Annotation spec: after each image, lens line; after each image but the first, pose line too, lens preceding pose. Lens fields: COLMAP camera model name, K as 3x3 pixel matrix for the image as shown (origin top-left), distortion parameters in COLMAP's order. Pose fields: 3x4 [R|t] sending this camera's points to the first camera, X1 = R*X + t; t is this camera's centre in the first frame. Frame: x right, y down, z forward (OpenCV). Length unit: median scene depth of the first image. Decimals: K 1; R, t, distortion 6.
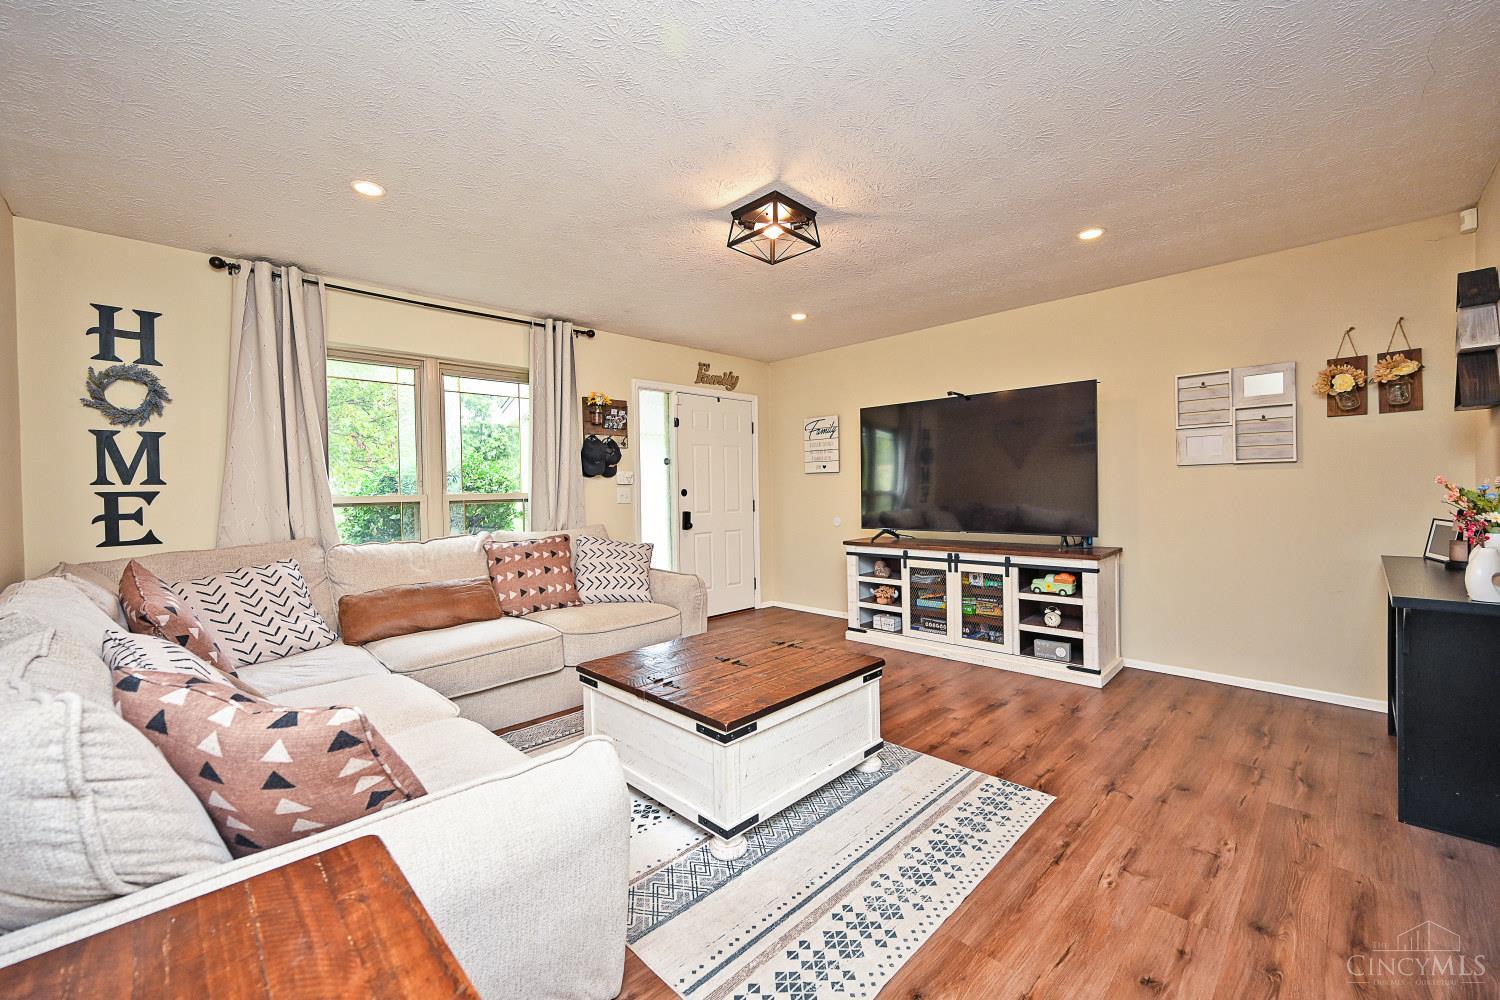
lens RADIAL K [[588.6, 0, 758.5], [0, 588.6, 495.9], [0, 0, 1]] dist [-0.000716, -0.000412]
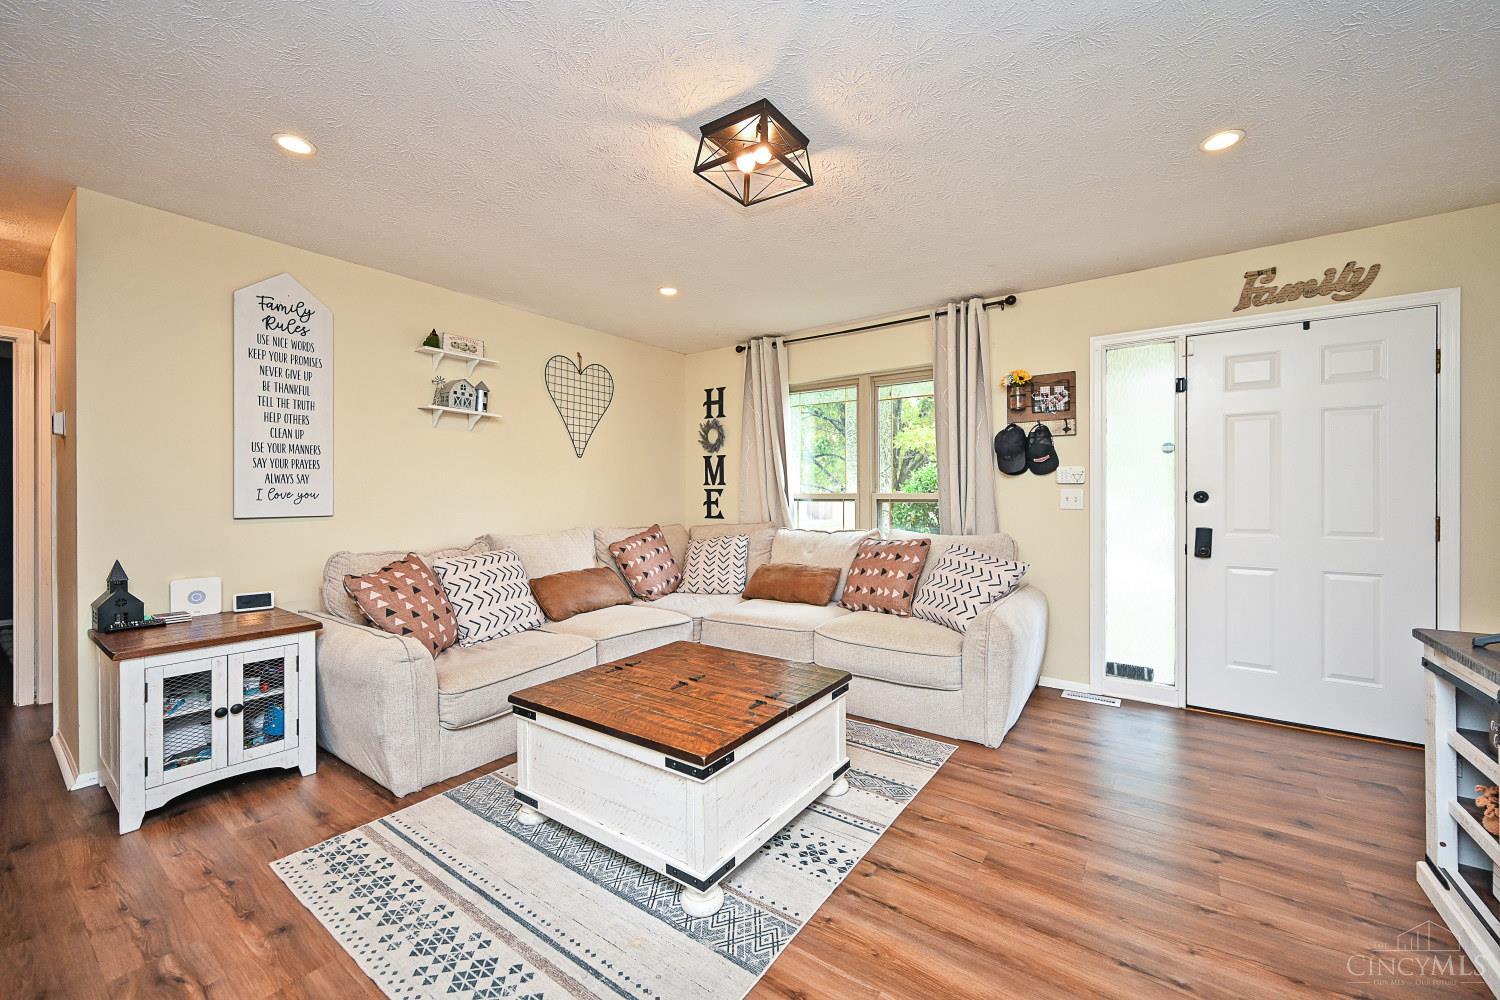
lens RADIAL K [[588.6, 0, 758.5], [0, 588.6, 495.9], [0, 0, 1]] dist [-0.000716, -0.000412]
pose [[0.170973, 0.019732, -0.985078, 0.746483], [-0.015090, 0.999735, 0.017406, -0.019398], [0.985160, 0.011889, 0.171226, 0.823679]]
